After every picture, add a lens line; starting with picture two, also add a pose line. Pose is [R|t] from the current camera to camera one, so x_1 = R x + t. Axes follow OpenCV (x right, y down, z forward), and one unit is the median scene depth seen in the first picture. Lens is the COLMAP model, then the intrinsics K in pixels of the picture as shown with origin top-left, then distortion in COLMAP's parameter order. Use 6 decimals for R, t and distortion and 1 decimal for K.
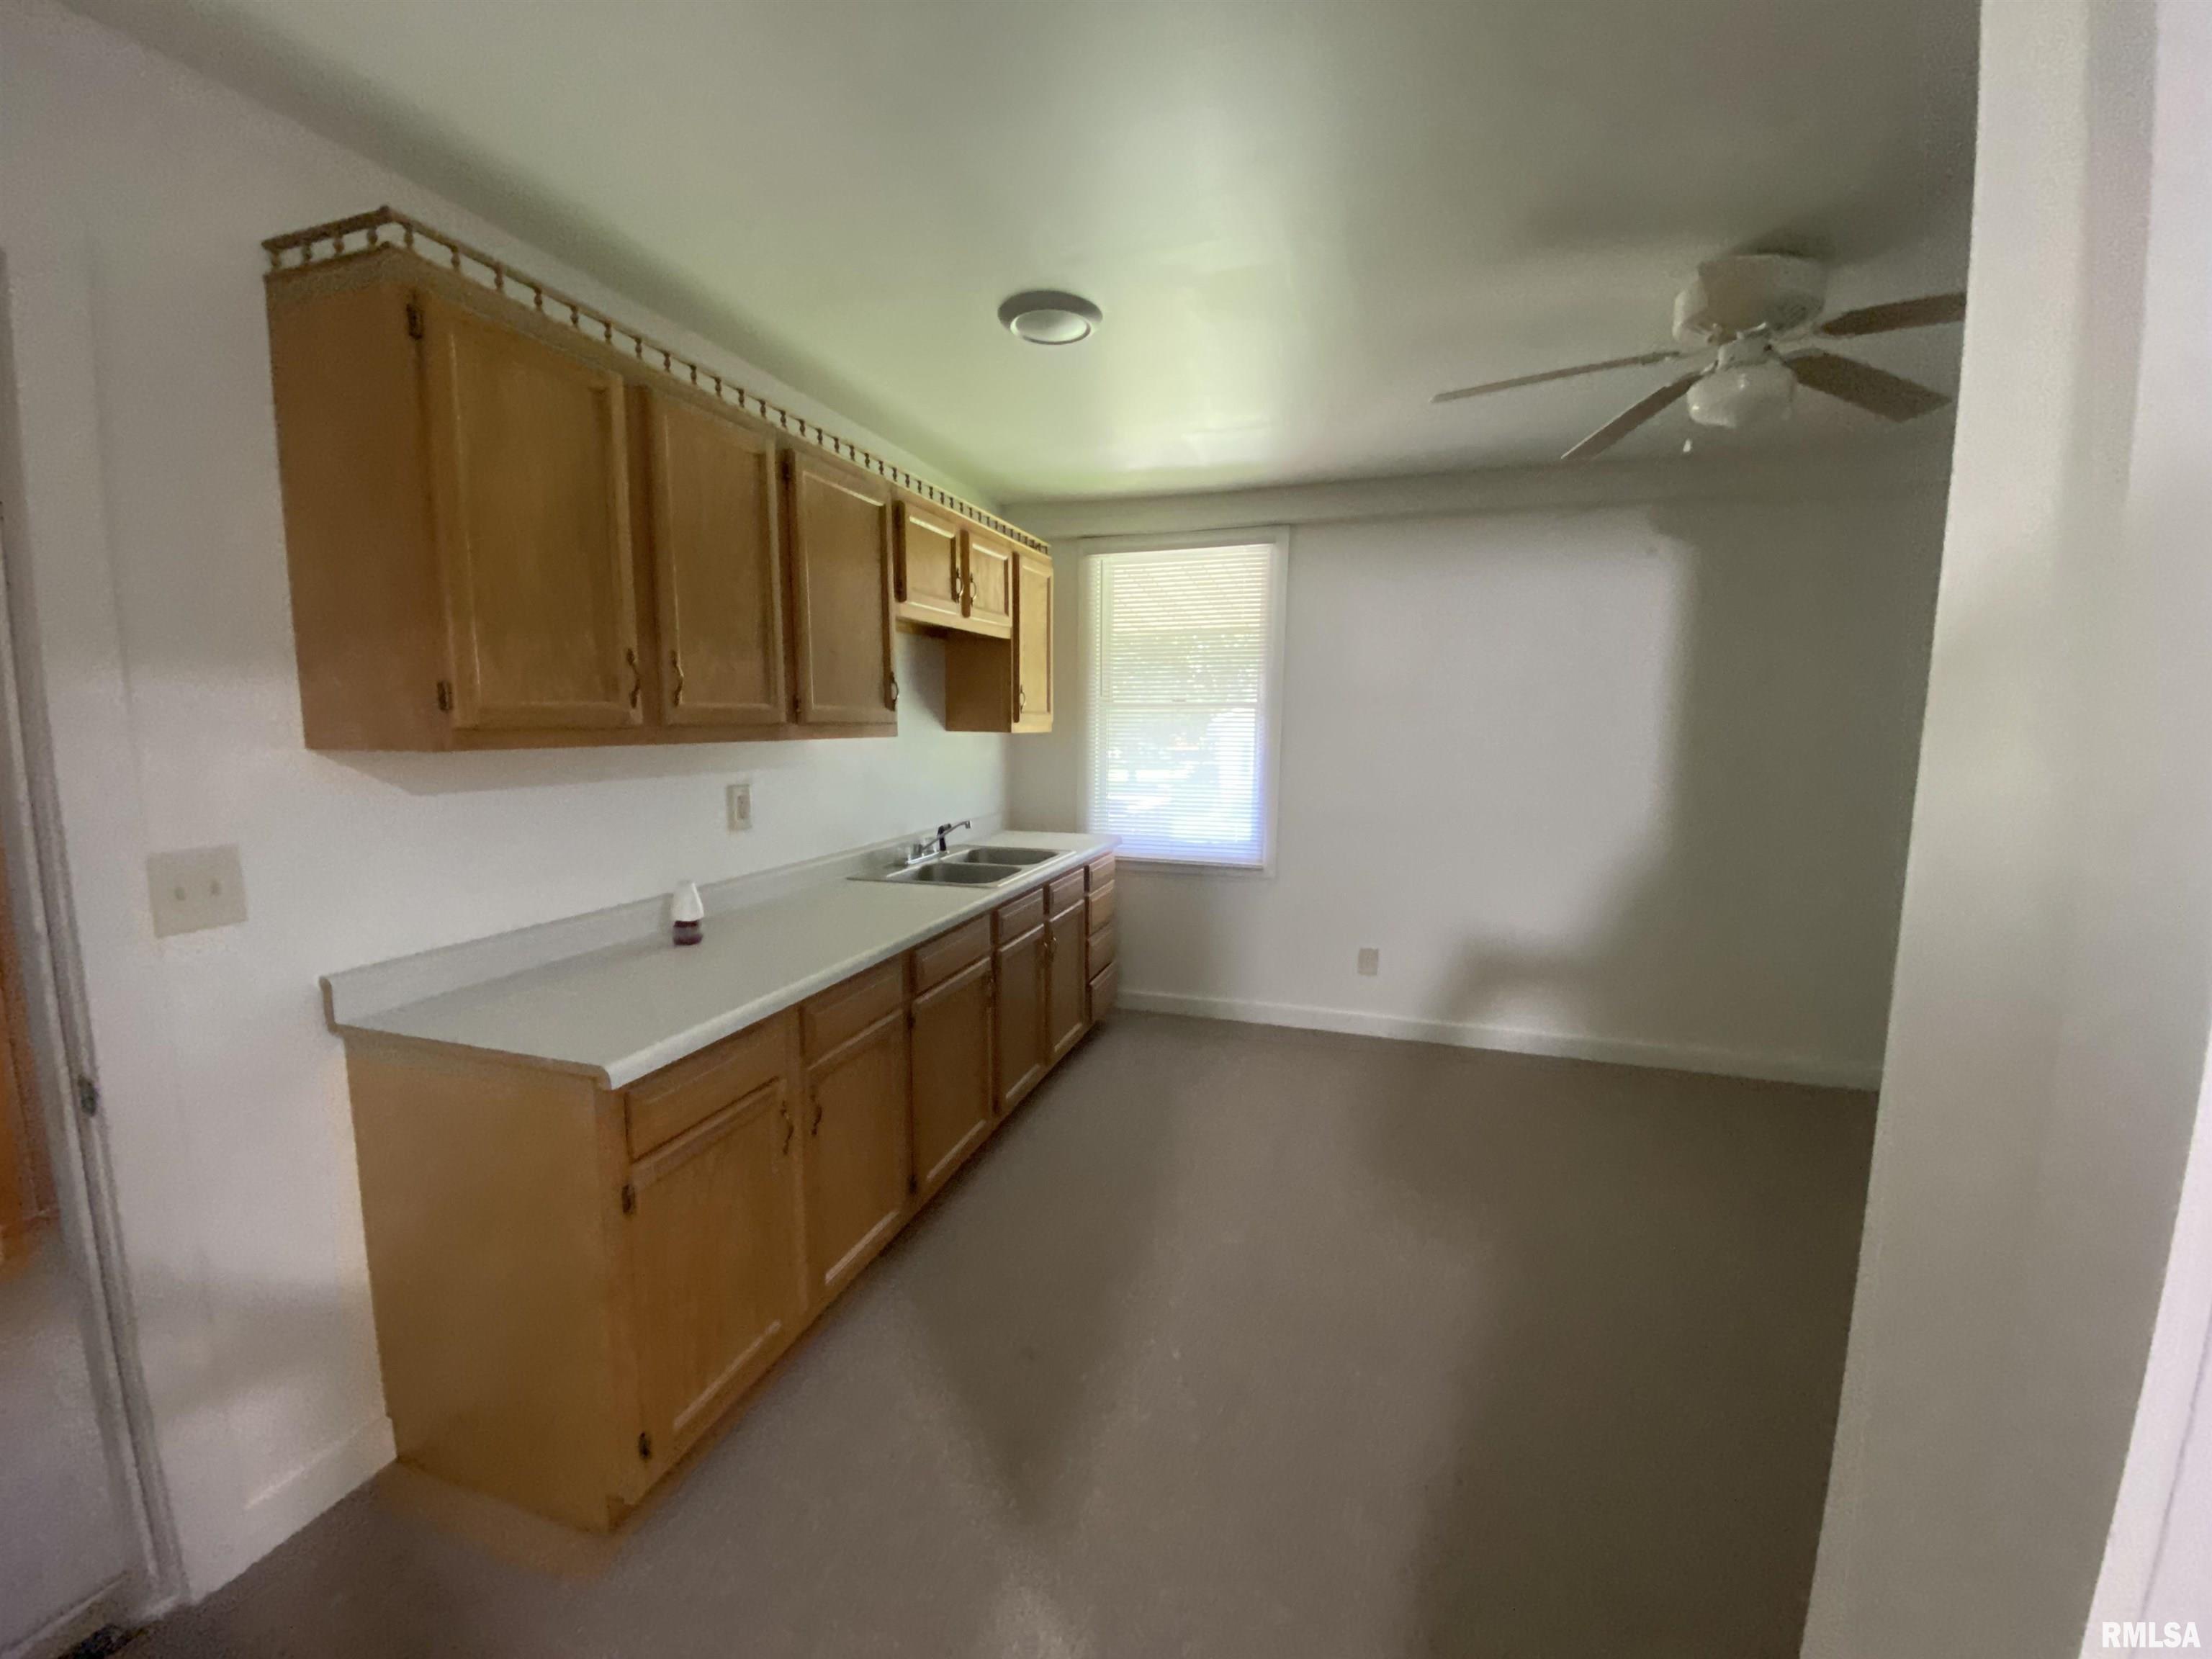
lens RADIAL K [[891.5, 0, 1106.0], [0, 891.5, 829.5], [0, 0, 1]] dist [0.000636, -0.000156]
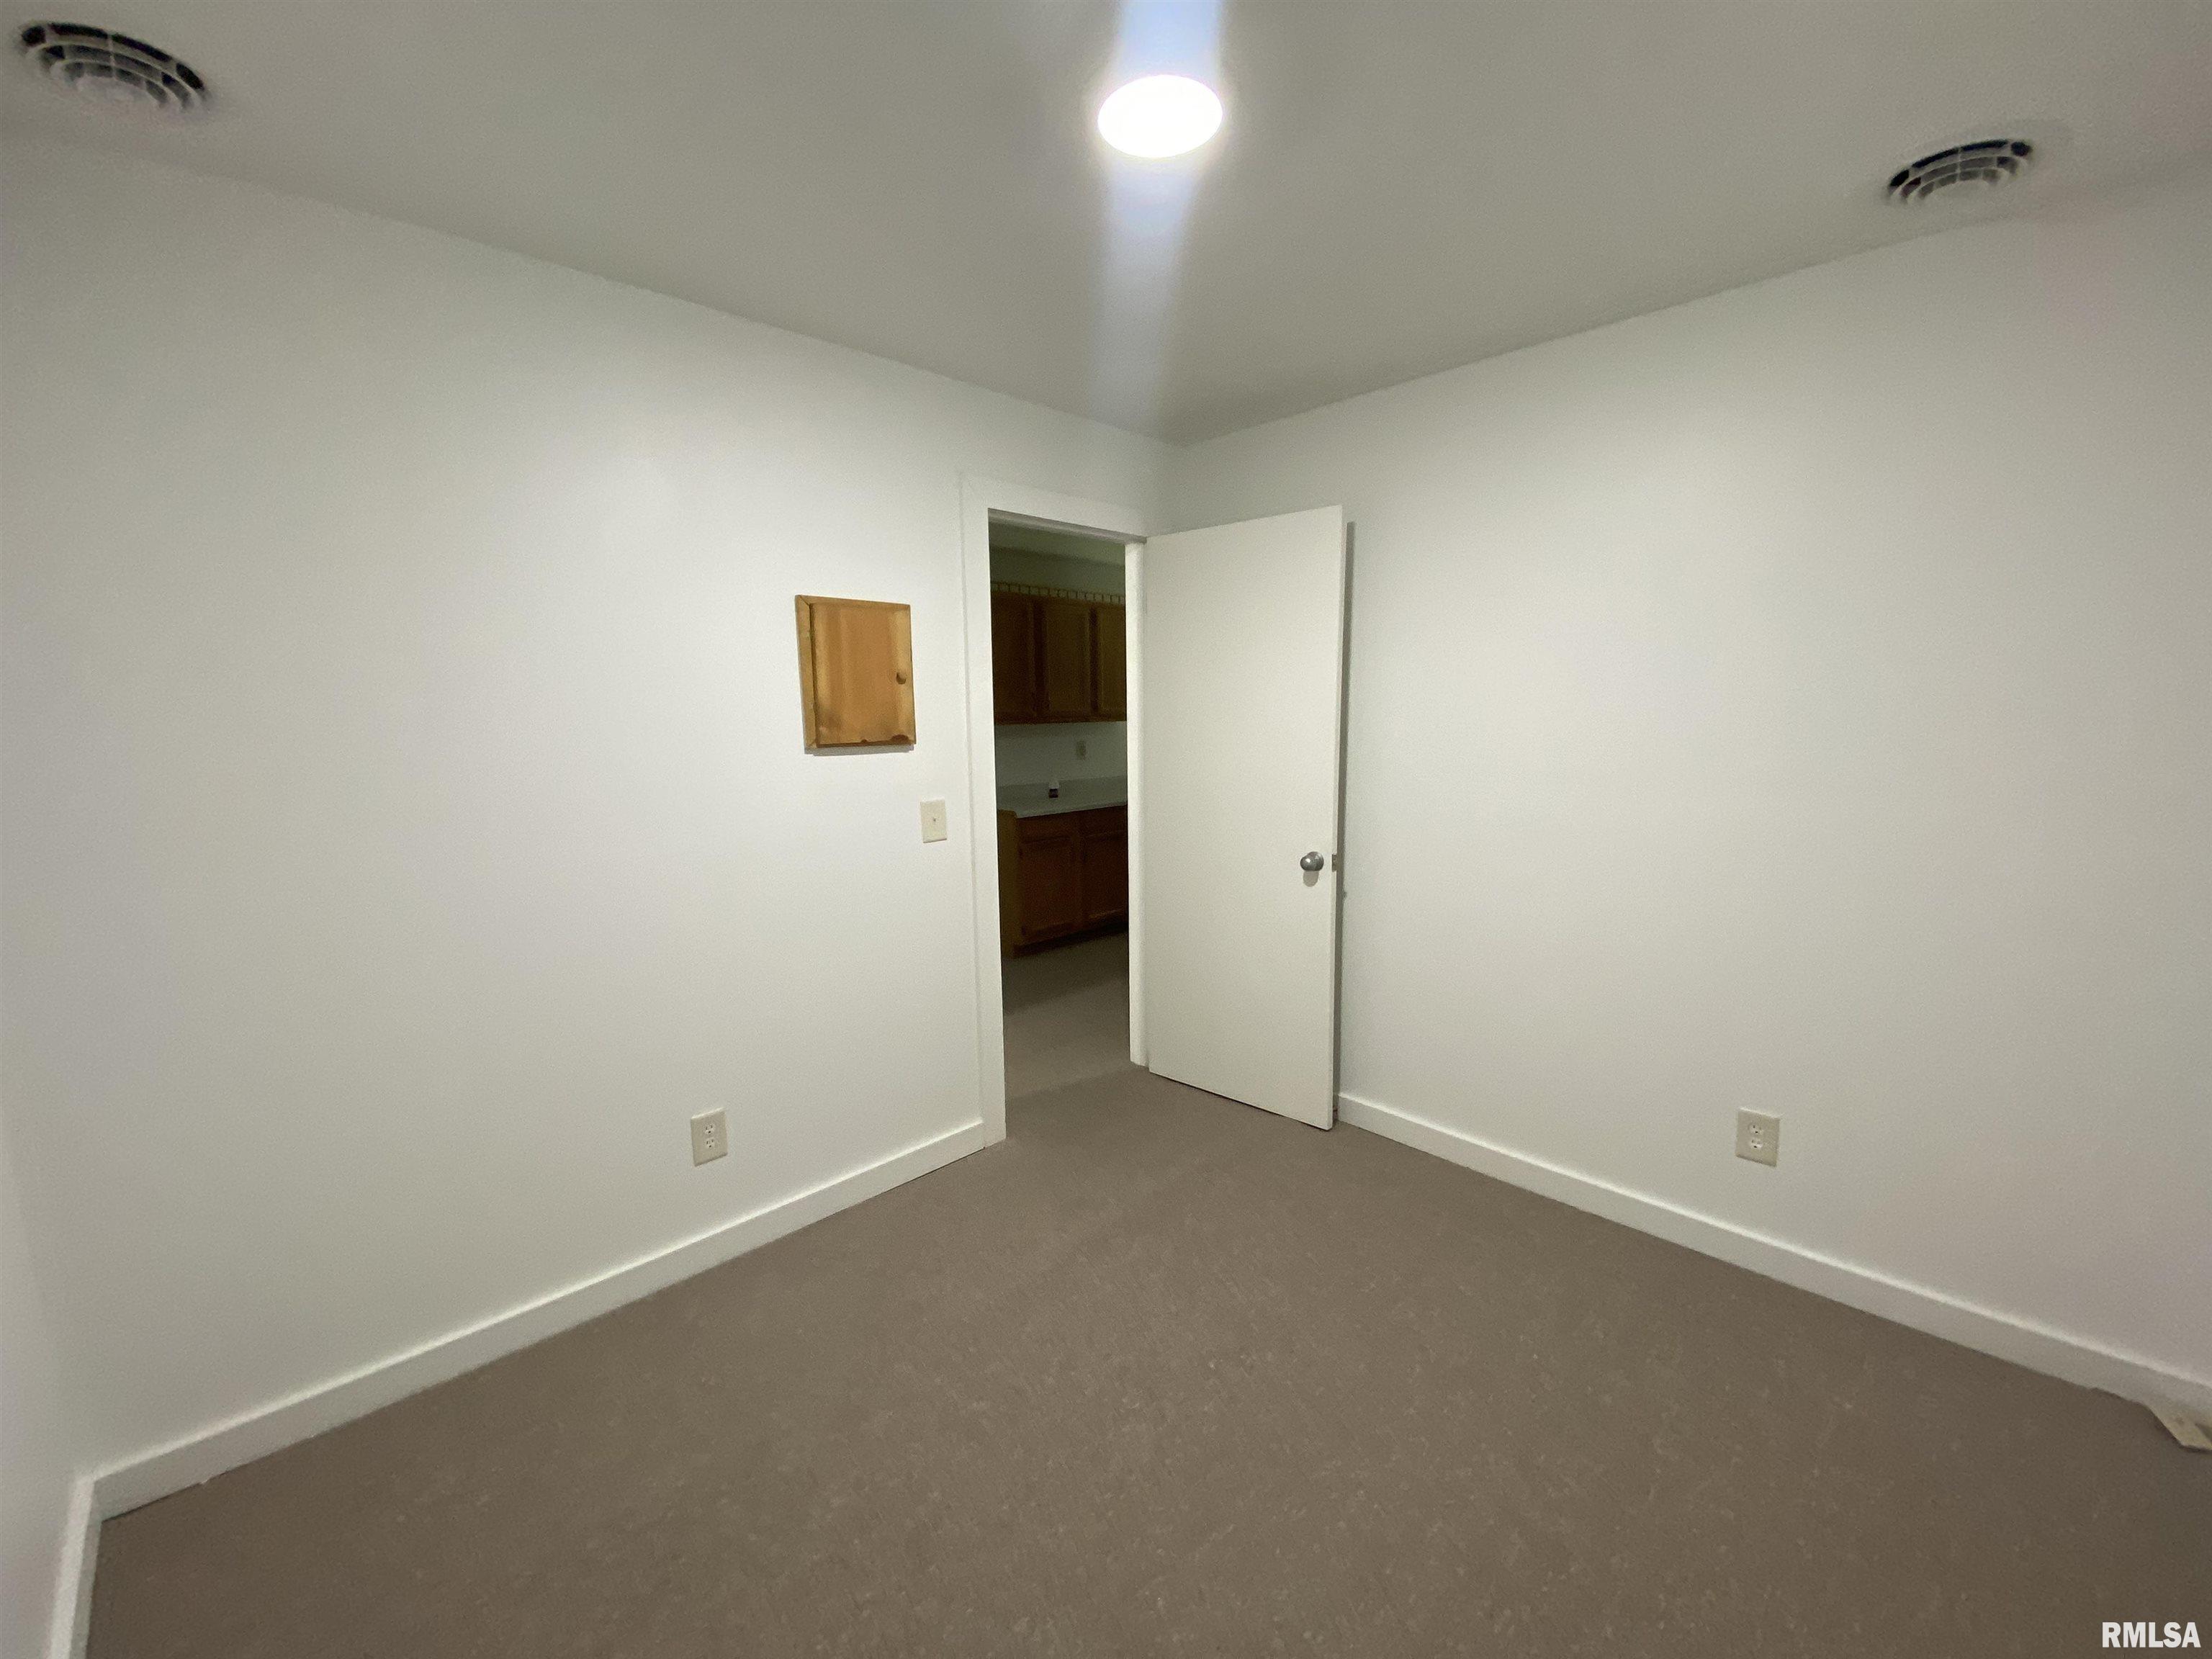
lens RADIAL K [[888.9, 0, 1111.7], [0, 888.9, 828.2], [0, 0, 1]] dist [0.009257, 0.000049]
pose [[0.878178, 0.034426, -0.477094, 1.086399], [-0.032513, 0.999396, 0.012270, 0.203687], [0.477228, 0.004737, 0.878767, -1.433751]]
